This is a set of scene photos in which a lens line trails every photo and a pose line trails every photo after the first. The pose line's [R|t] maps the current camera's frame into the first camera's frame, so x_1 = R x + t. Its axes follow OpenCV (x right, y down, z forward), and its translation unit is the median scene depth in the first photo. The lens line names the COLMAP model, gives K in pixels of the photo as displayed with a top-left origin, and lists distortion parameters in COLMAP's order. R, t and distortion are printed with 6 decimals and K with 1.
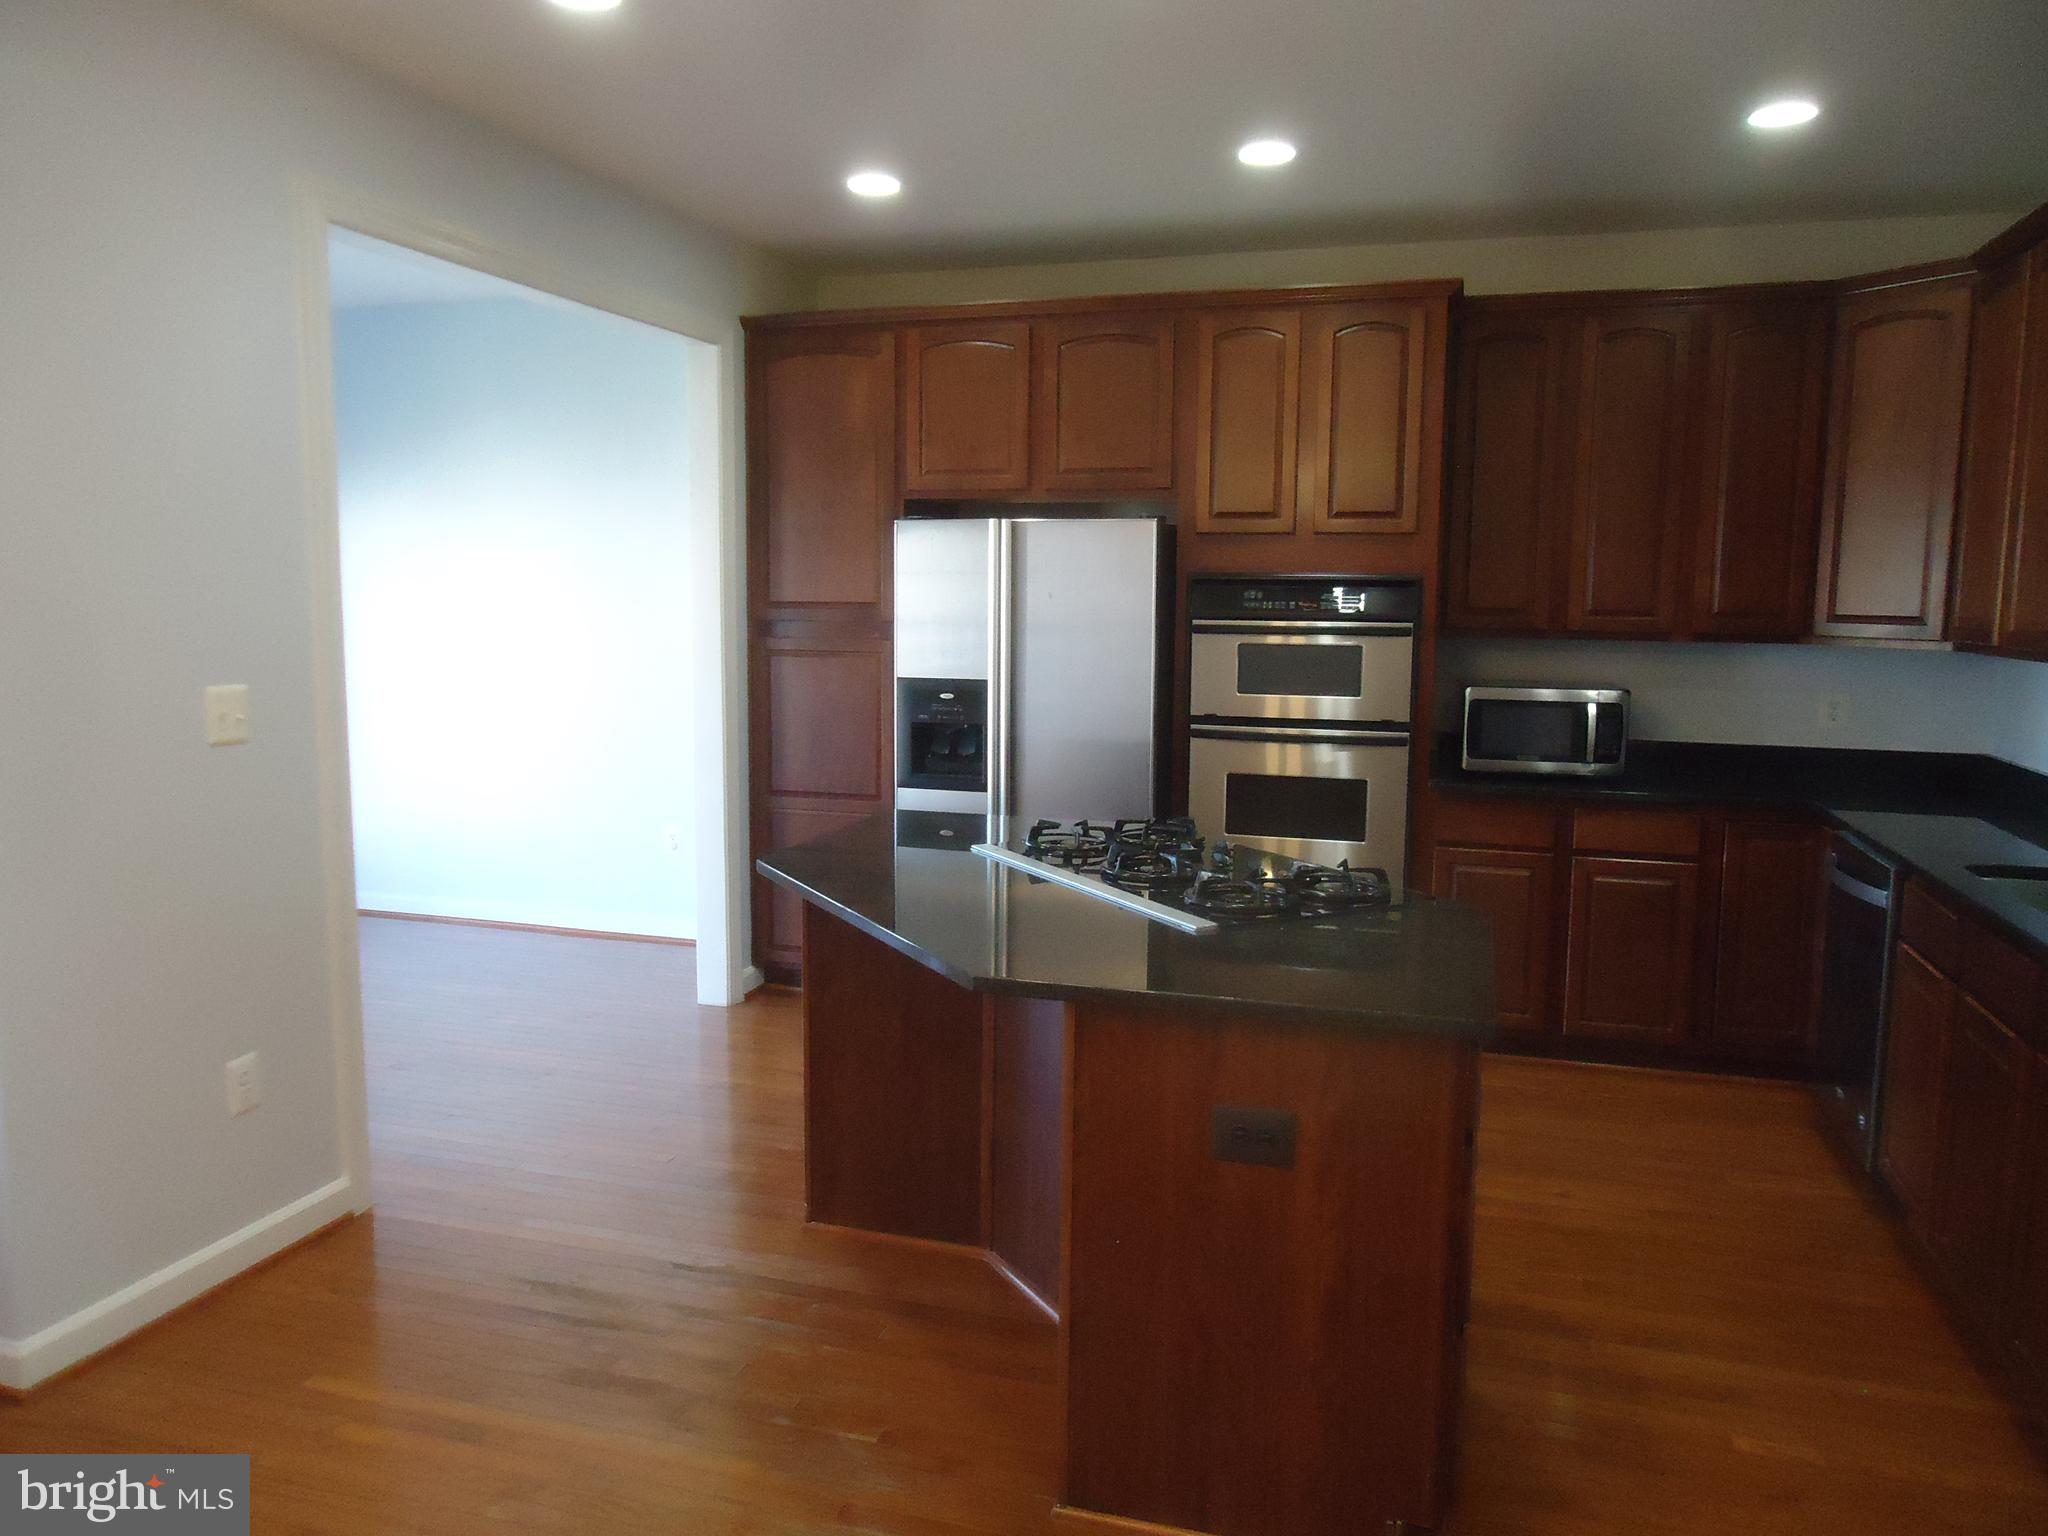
lens RADIAL K [[1496.5, 0, 1020.5], [0, 1496.5, 763.9], [0, 0, 1]] dist [-0.001396, 0.001287]
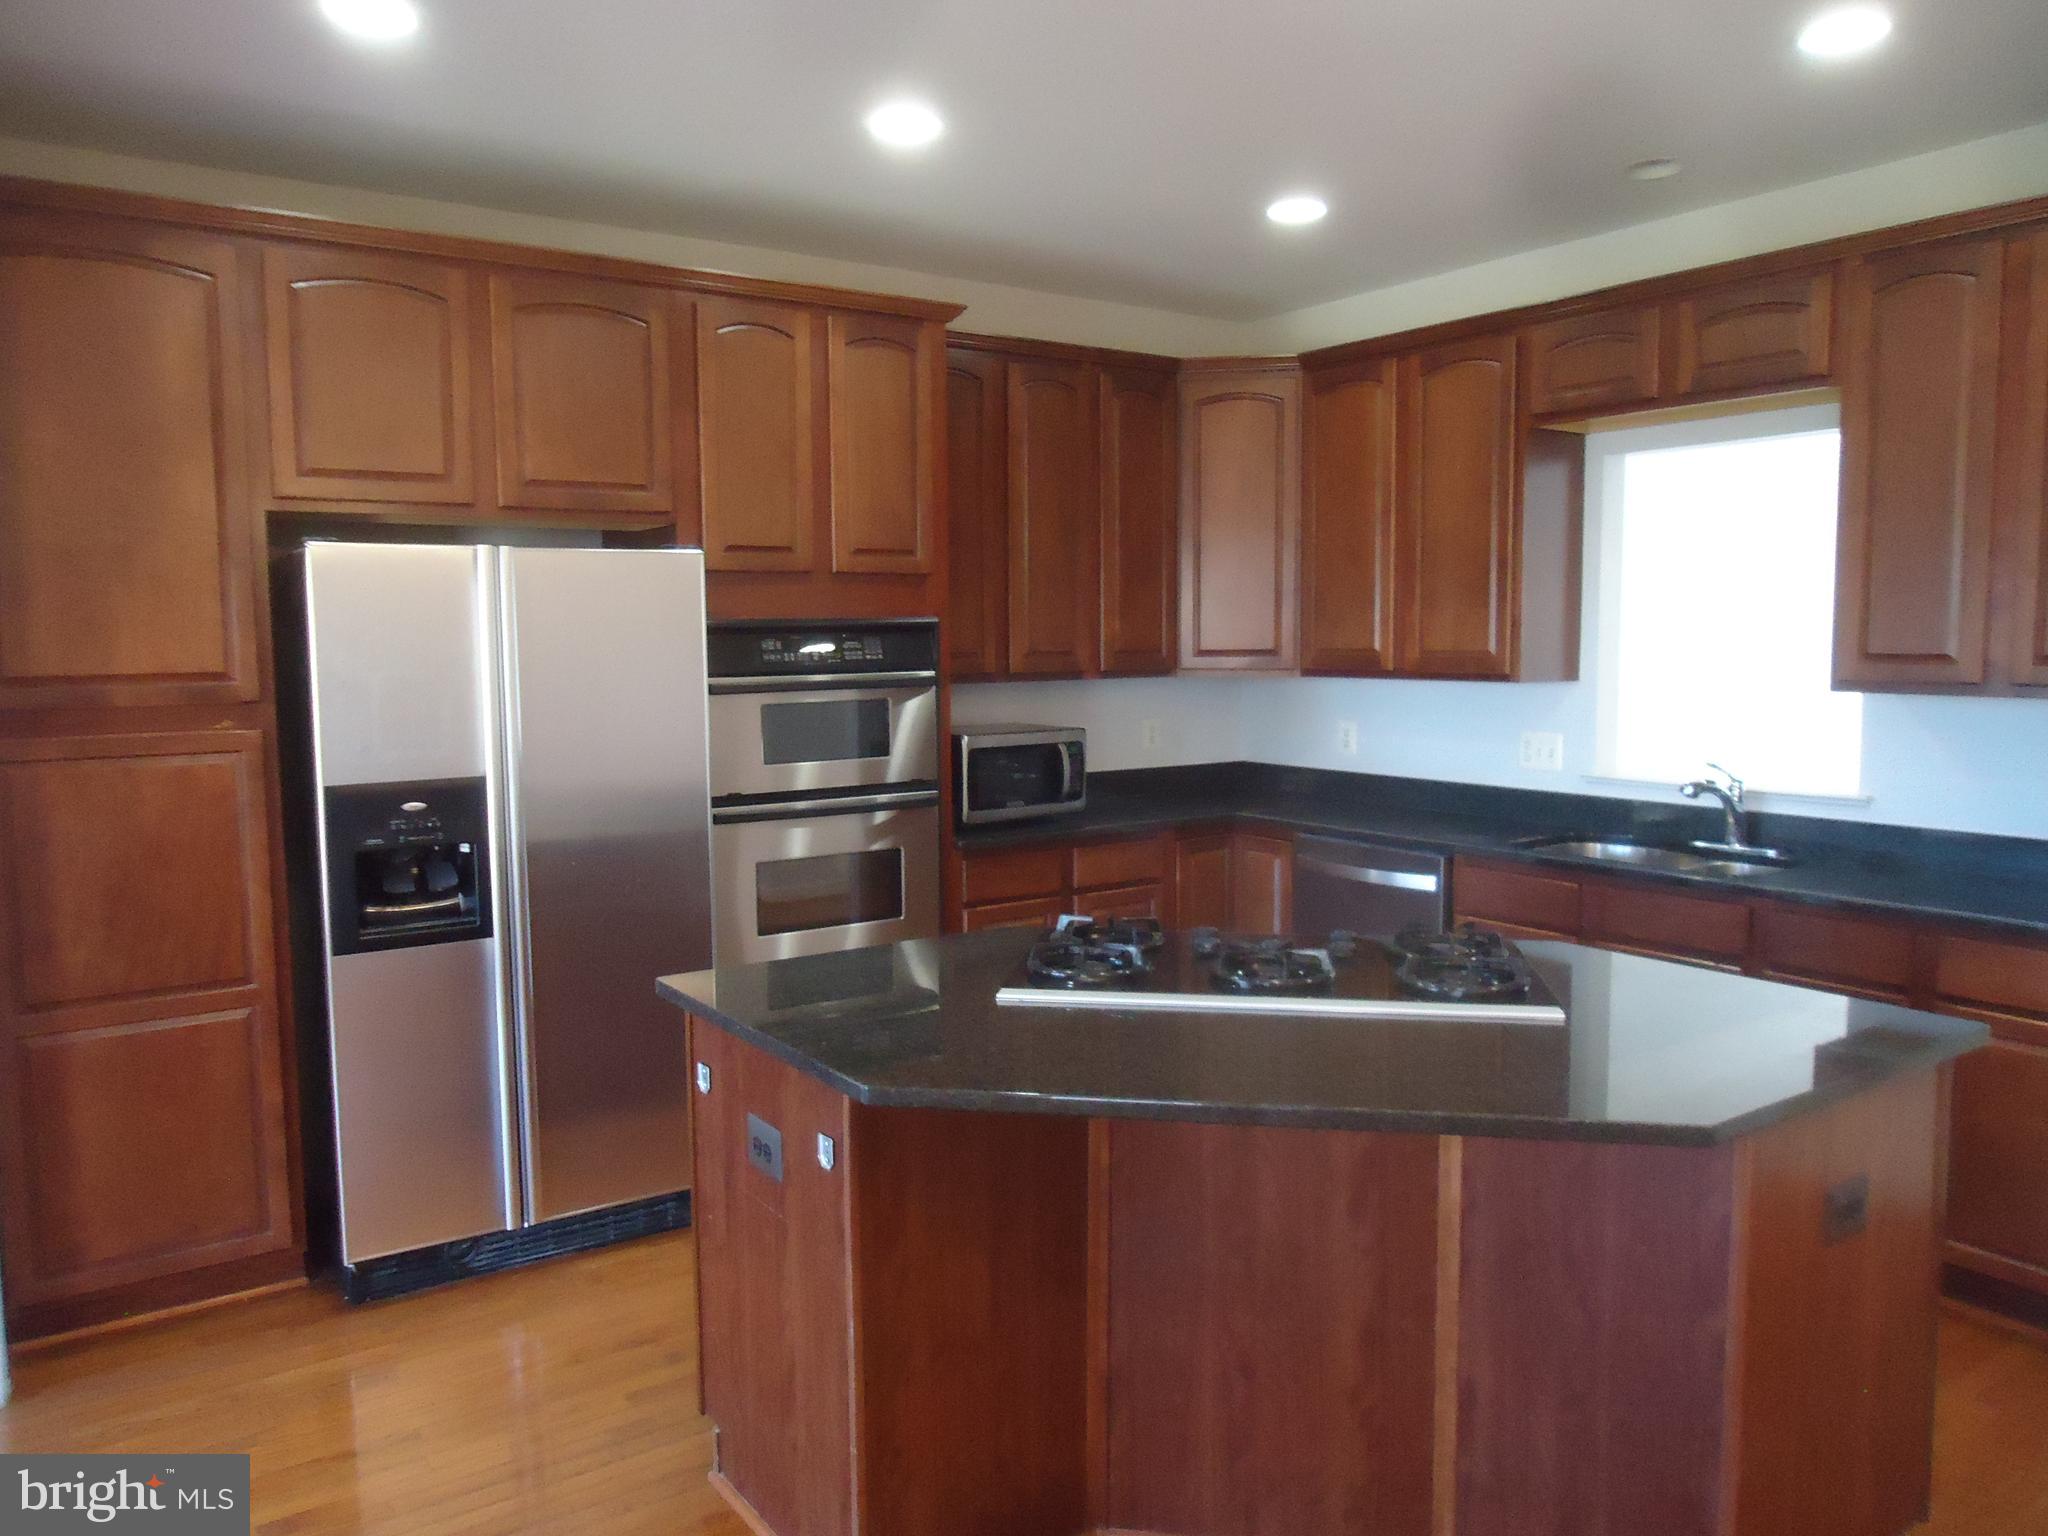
lens RADIAL K [[1496.5, 0, 1021.3], [0, 1496.5, 778.3], [0, 0, 1]] dist [-0.001396, 0.001287]
pose [[0.611623, -0.094218, 0.785519, -0.422900], [0.109440, 0.993414, 0.033941, -0.052722], [-0.783543, 0.065208, 0.617906, 0.382367]]
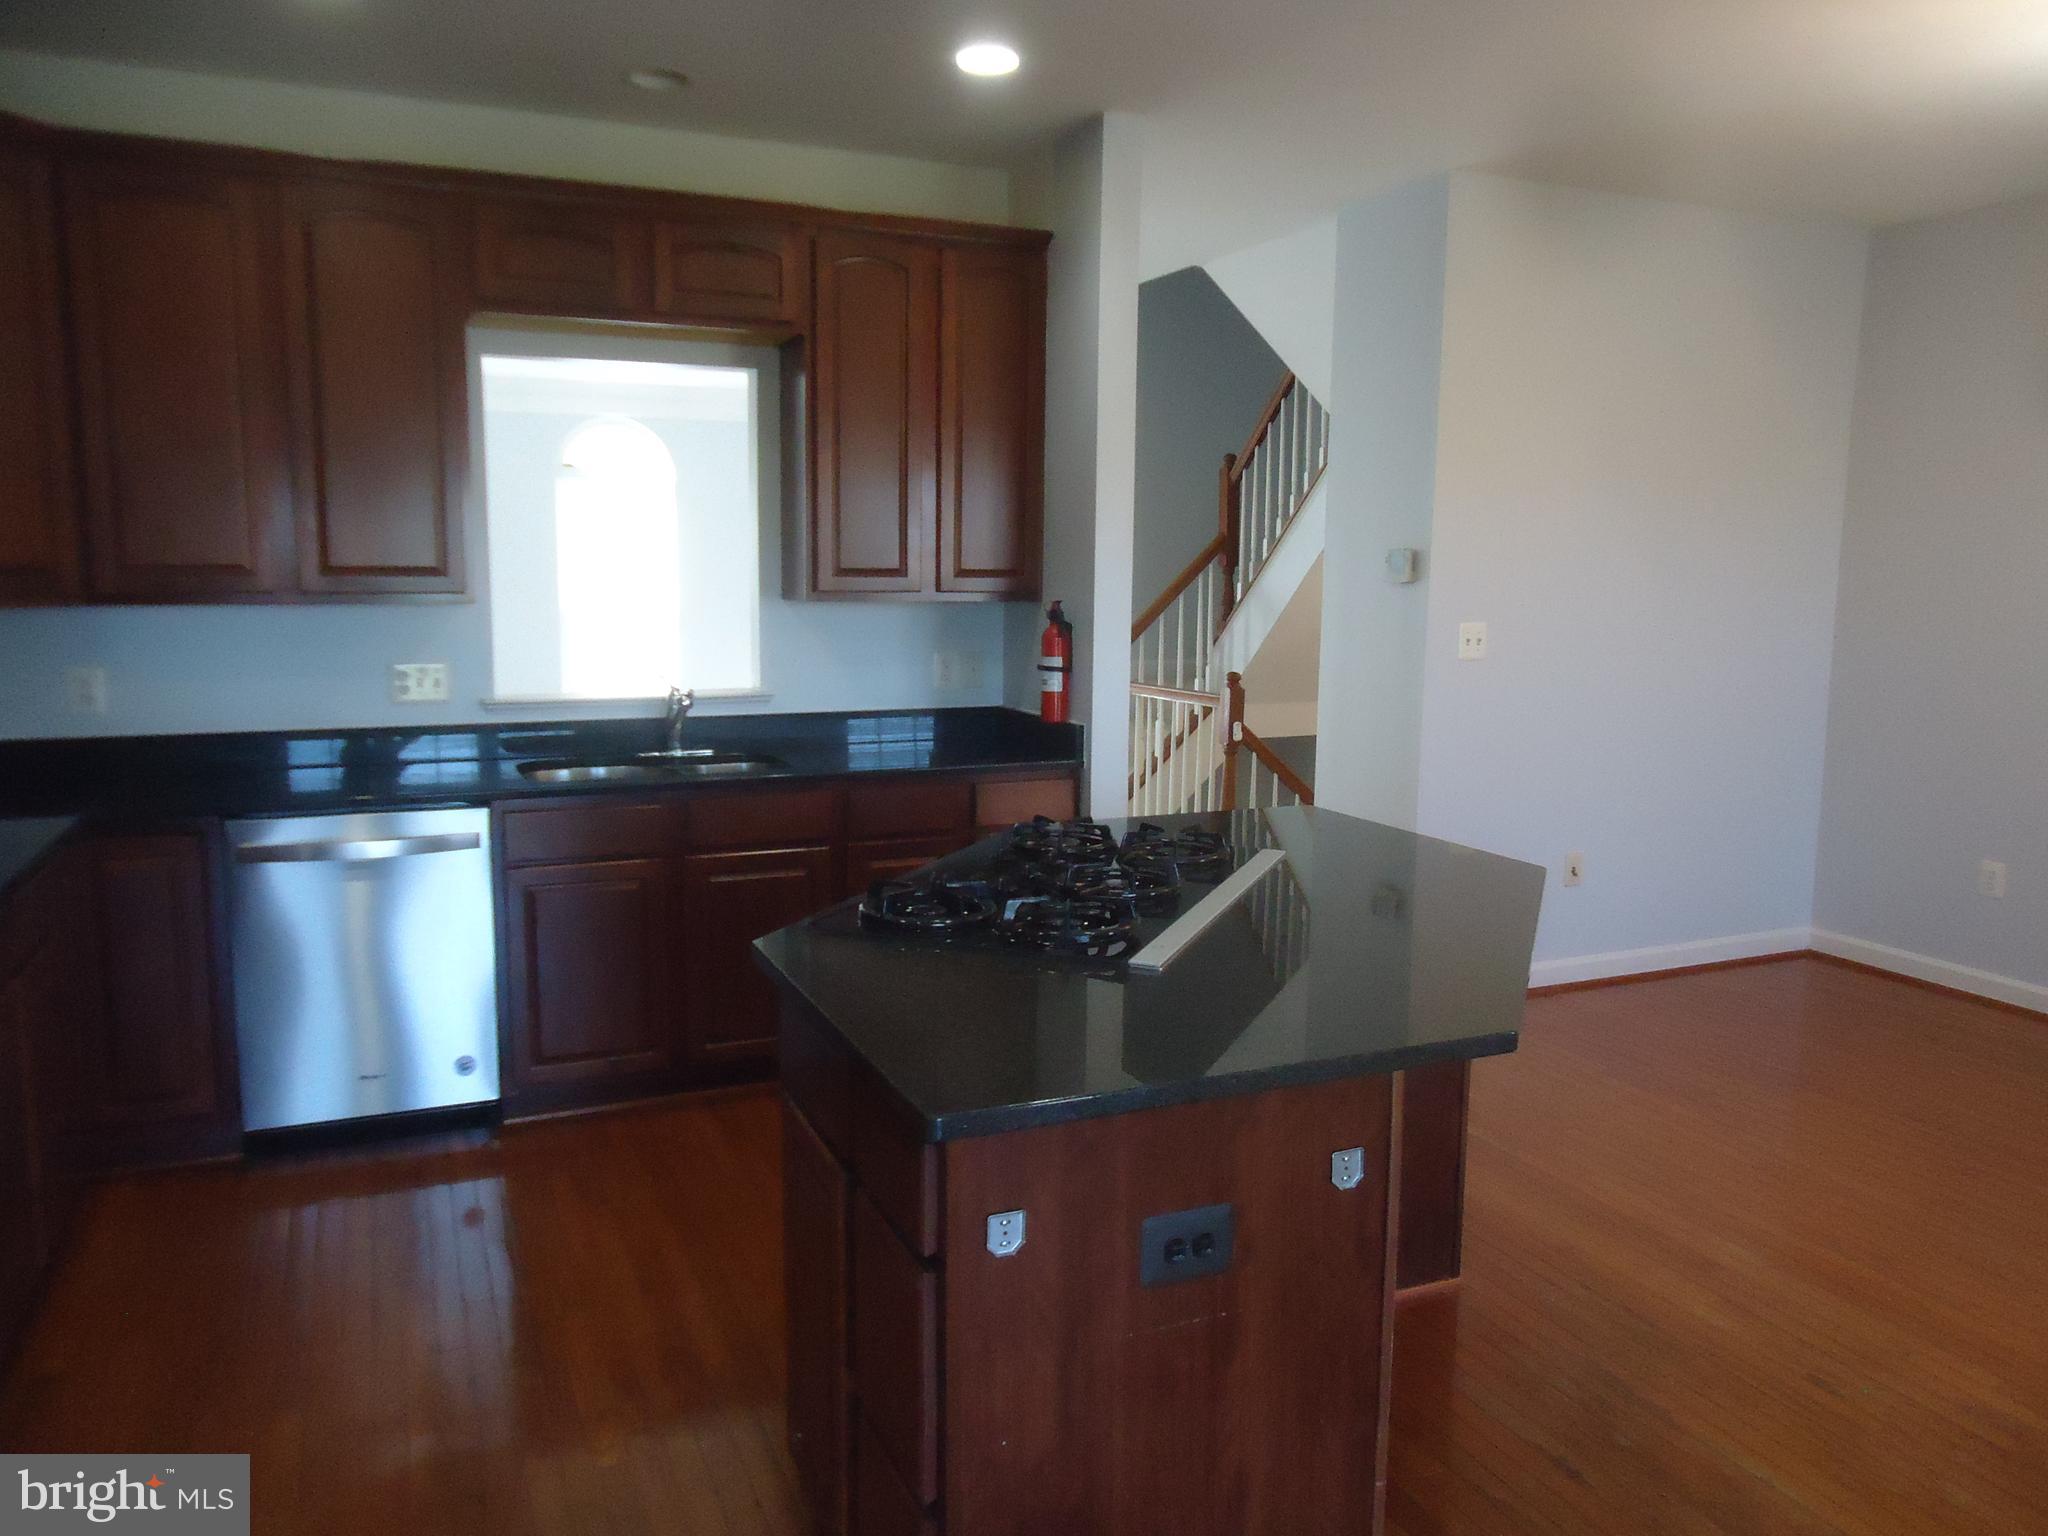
lens RADIAL K [[1496.5, 0, 1020.8], [0, 1496.5, 757.5], [0, 0, 1]] dist [-0.001396, 0.001287]
pose [[-0.662454, -0.124671, 0.738655, -0.323501], [0.070448, 0.971315, 0.227120, -0.126452], [-0.745783, 0.202493, -0.634669, 0.994608]]
